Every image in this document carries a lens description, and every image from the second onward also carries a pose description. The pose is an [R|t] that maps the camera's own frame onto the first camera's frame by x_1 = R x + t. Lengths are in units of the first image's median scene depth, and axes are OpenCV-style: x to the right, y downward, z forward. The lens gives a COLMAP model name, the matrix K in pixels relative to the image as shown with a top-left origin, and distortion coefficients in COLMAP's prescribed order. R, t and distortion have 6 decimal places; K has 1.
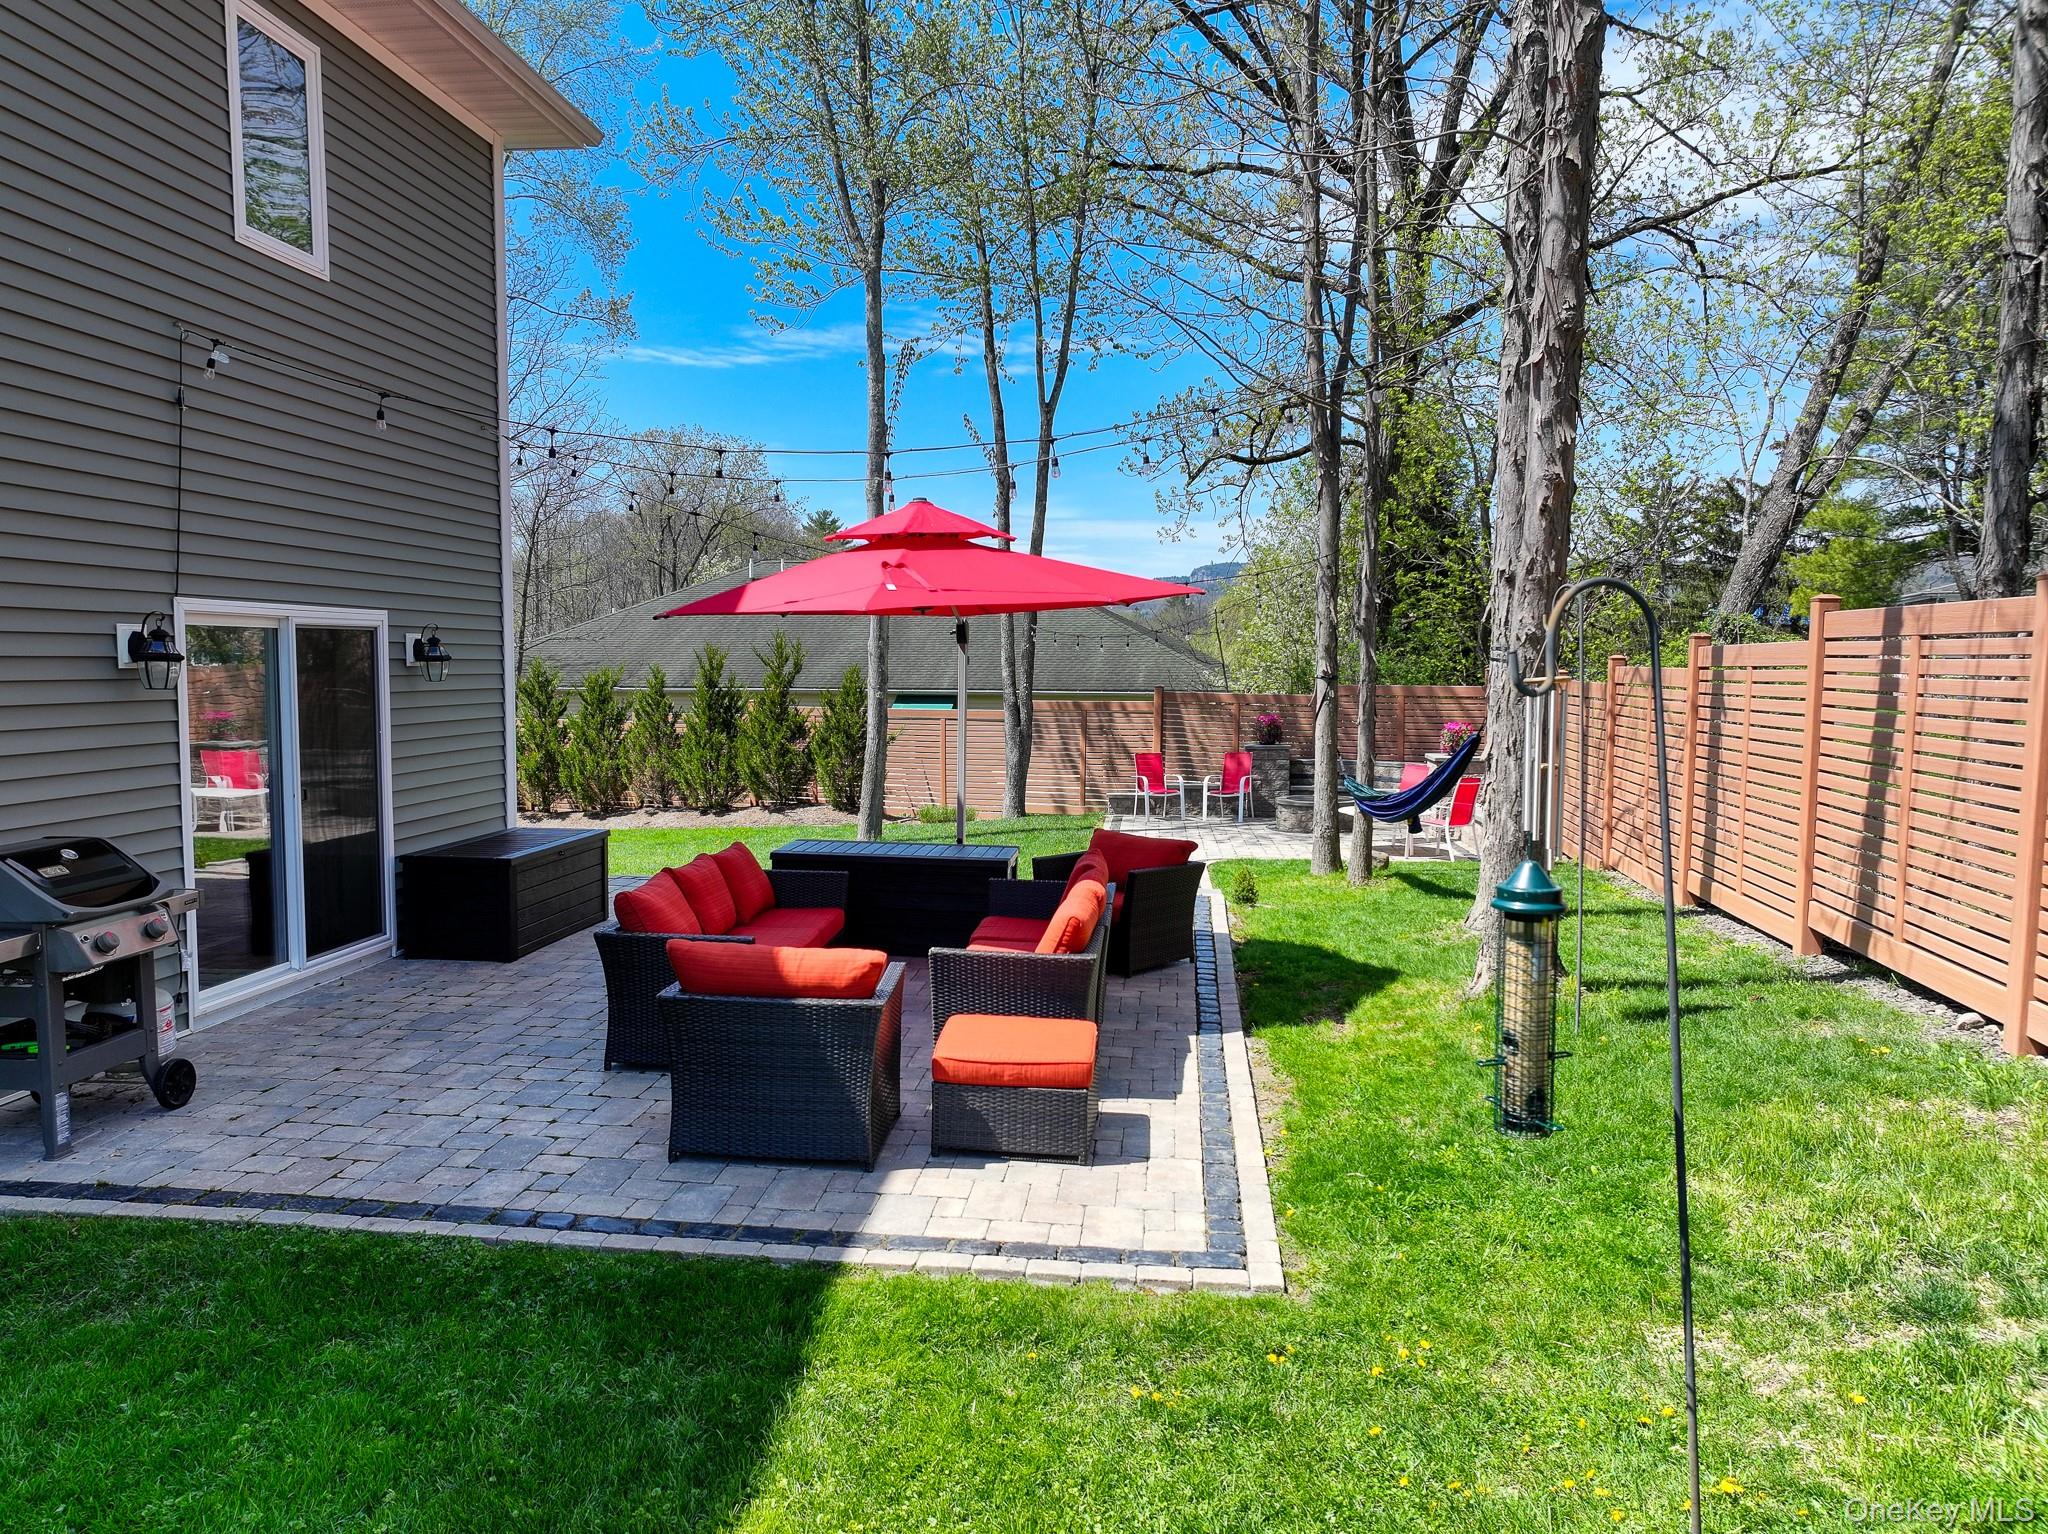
lens RADIAL K [[1431.7, 0, 1024.0], [0, 1431.7, 767.0], [0, 0, 1]] dist [-0.003849, 0.001143]
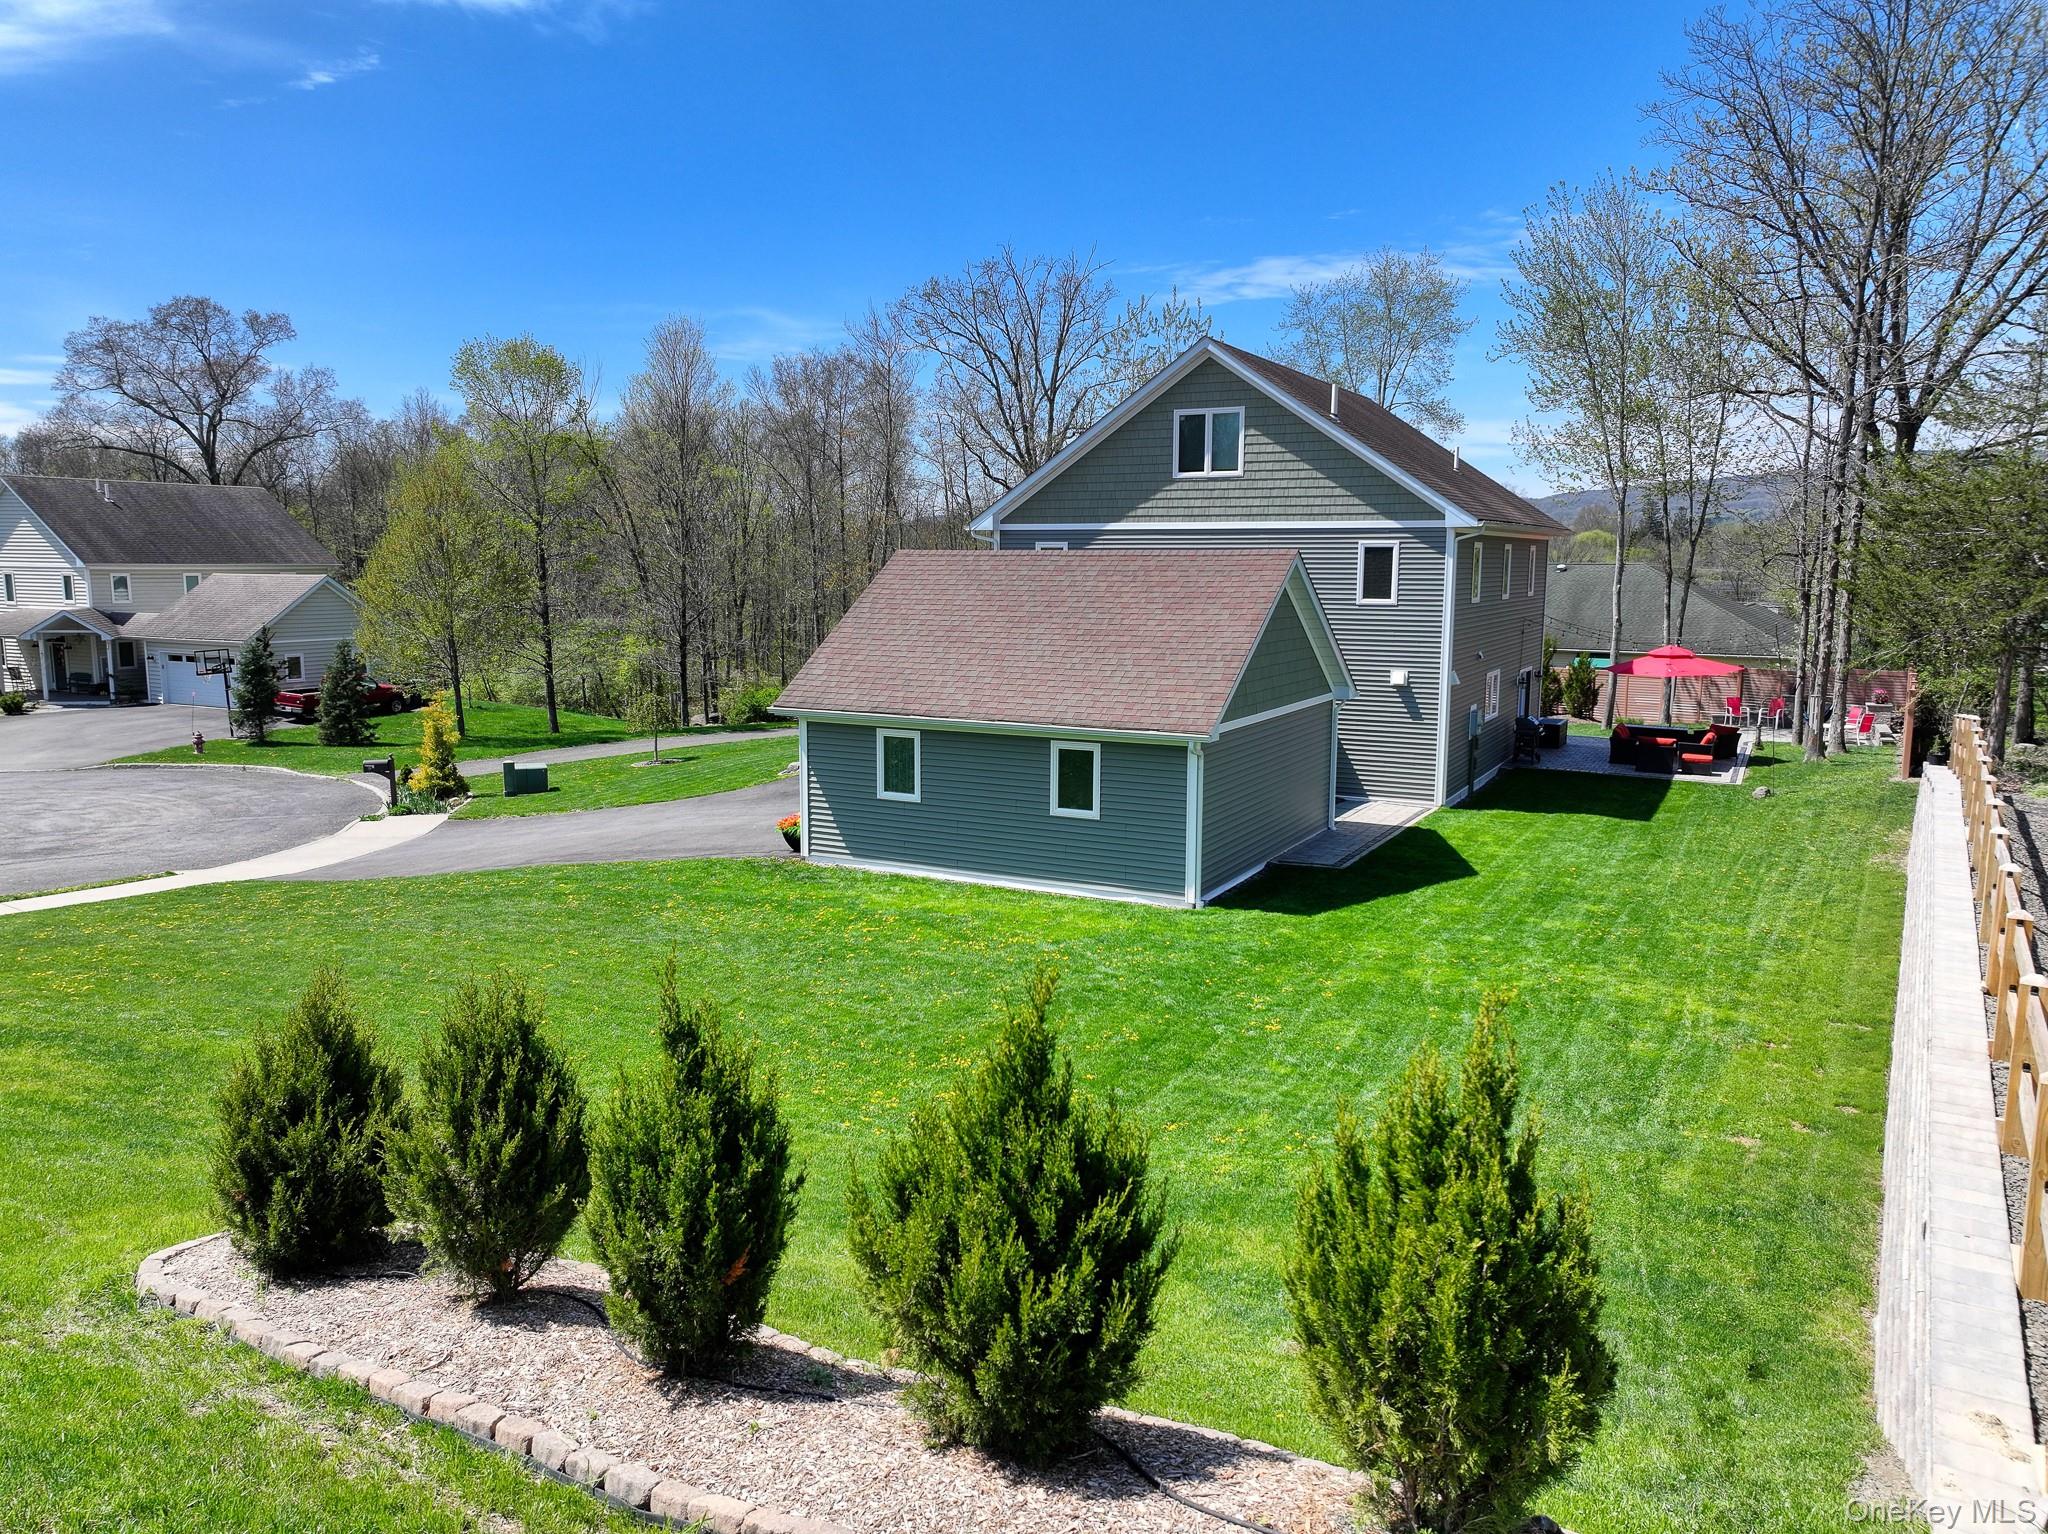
lens RADIAL K [[1431.7, 0, 1024.0], [0, 1431.7, 767.0], [0, 0, 1]] dist [-0.003849, 0.001143]
pose [[0.927270, 0.050827, -0.370927, -0.168224], [-0.026692, 0.997196, 0.069917, -0.043945], [0.373440, -0.054932, 0.926026, -2.363960]]
